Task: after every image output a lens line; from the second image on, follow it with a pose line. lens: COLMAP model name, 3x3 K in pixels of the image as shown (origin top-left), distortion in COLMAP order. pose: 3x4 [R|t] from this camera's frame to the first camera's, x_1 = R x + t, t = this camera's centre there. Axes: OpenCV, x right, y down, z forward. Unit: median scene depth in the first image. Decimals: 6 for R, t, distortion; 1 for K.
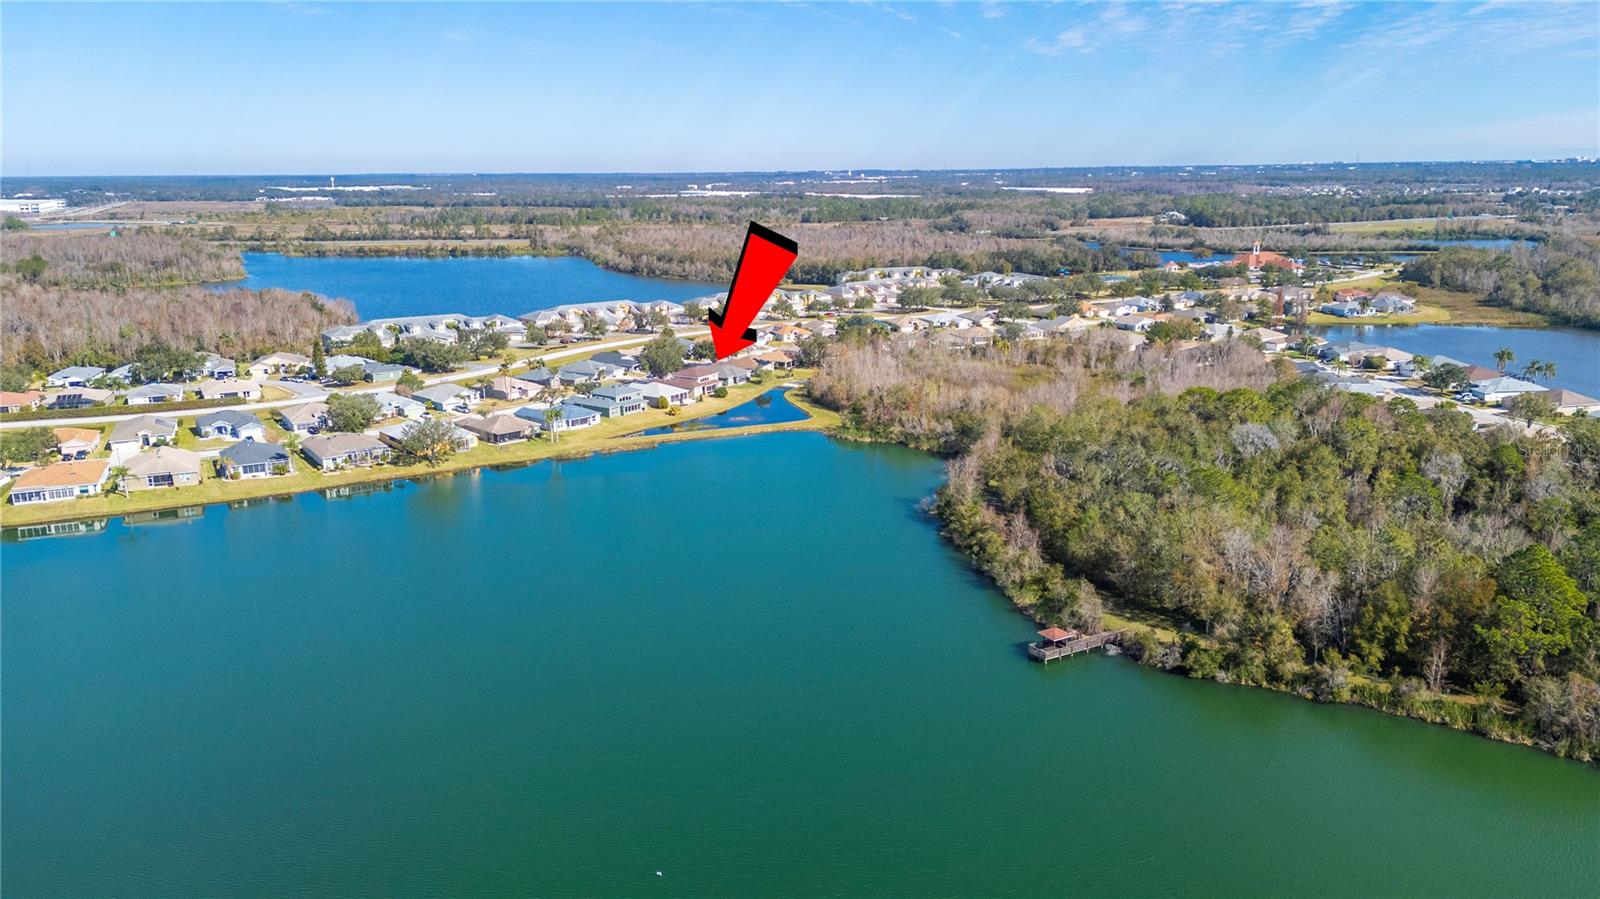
lens RADIAL K [[1145.6, 0, 800.0], [0, 1145.6, 449.5], [0, 0, 1]] dist [0.102842, -0.117987]
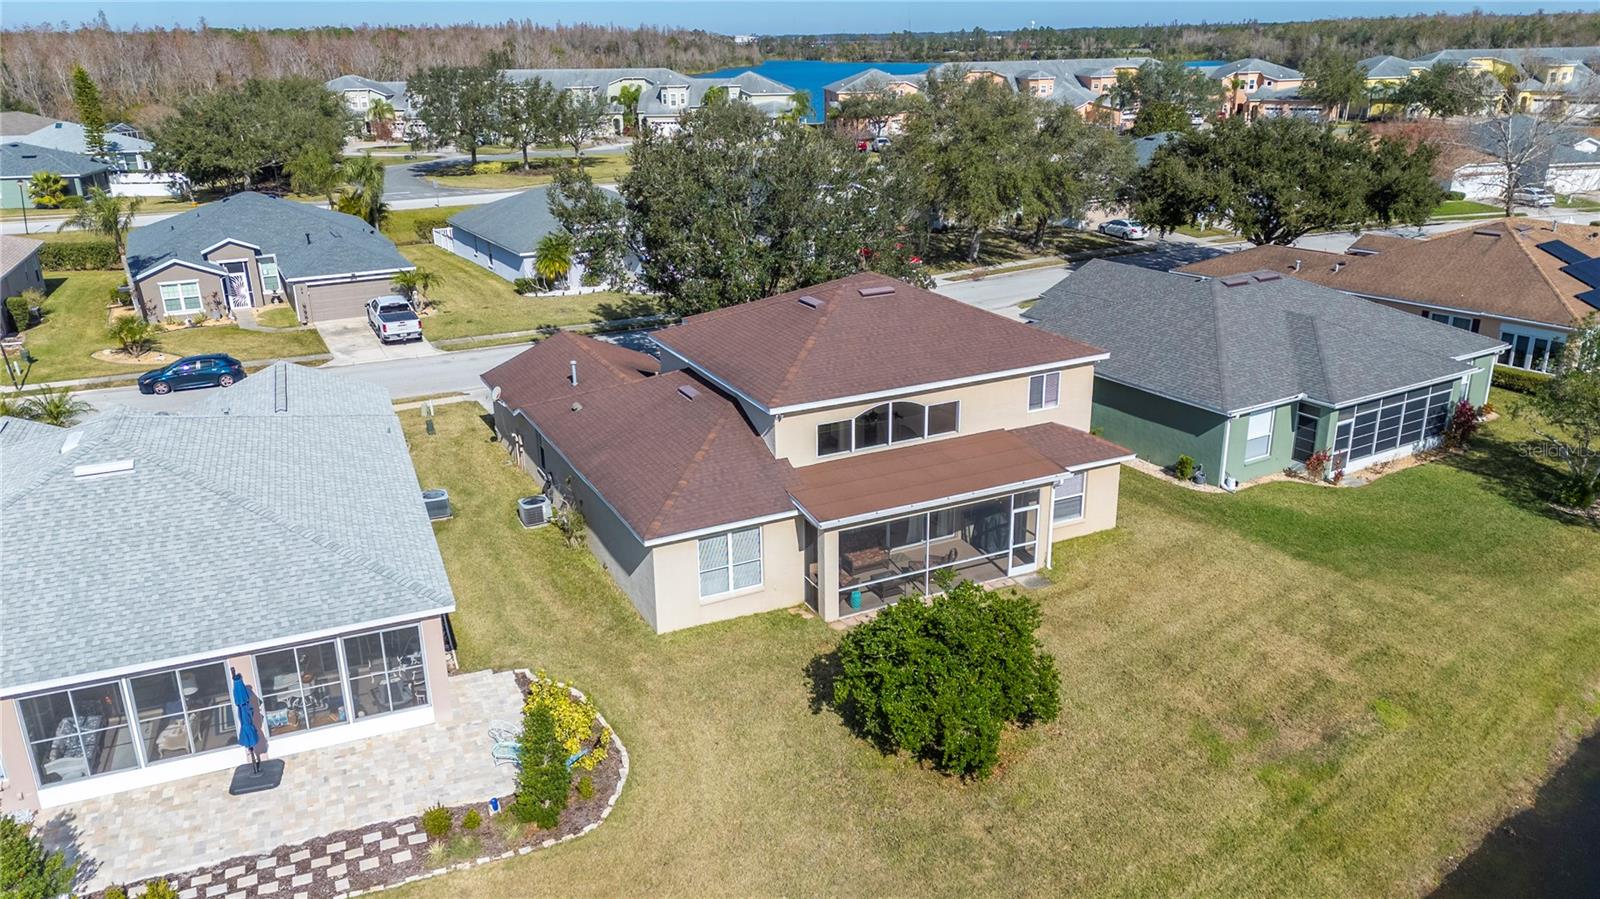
lens RADIAL K [[1145.6, 0, 800.0], [0, 1145.6, 449.5], [0, 0, 1]] dist [0.102842, -0.117987]
pose [[0.833145, 0.182976, -0.521909, -0.081678], [-0.124012, 0.981462, 0.146125, -0.142101], [0.538972, -0.057020, 0.840392, 1.830964]]
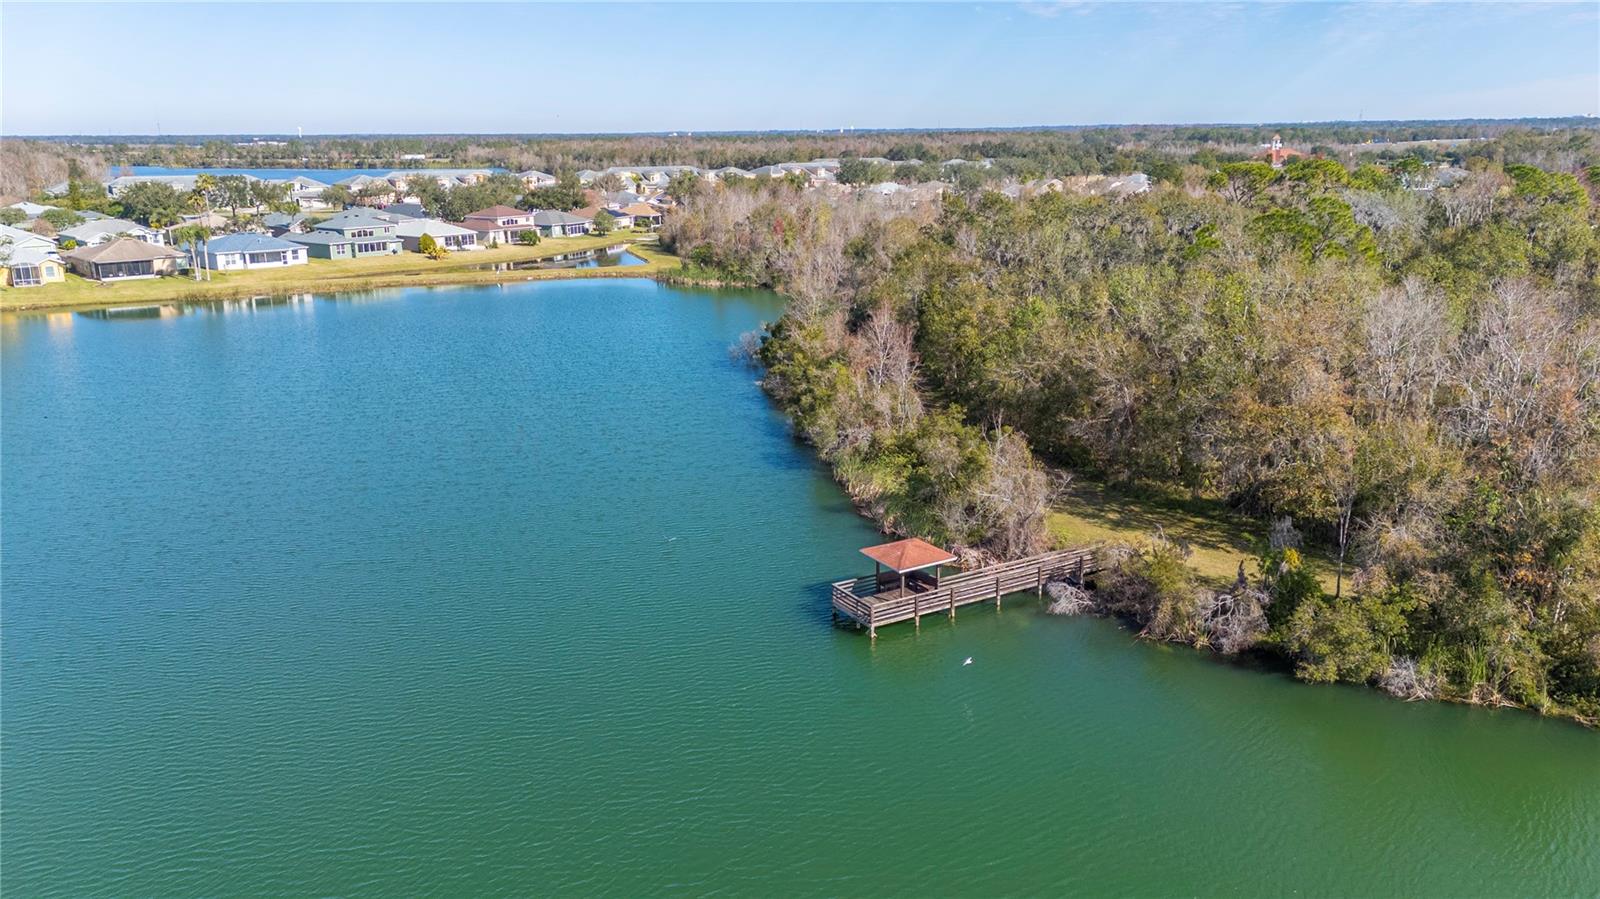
lens RADIAL K [[1145.6, 0, 800.0], [0, 1145.6, 449.5], [0, 0, 1]] dist [0.102842, -0.117987]
pose [[0.999992, 0.000778, 0.003898, 0.174872], [-0.000889, 0.999595, 0.028438, 0.110075], [-0.003874, -0.028441, 0.999588, 0.606397]]
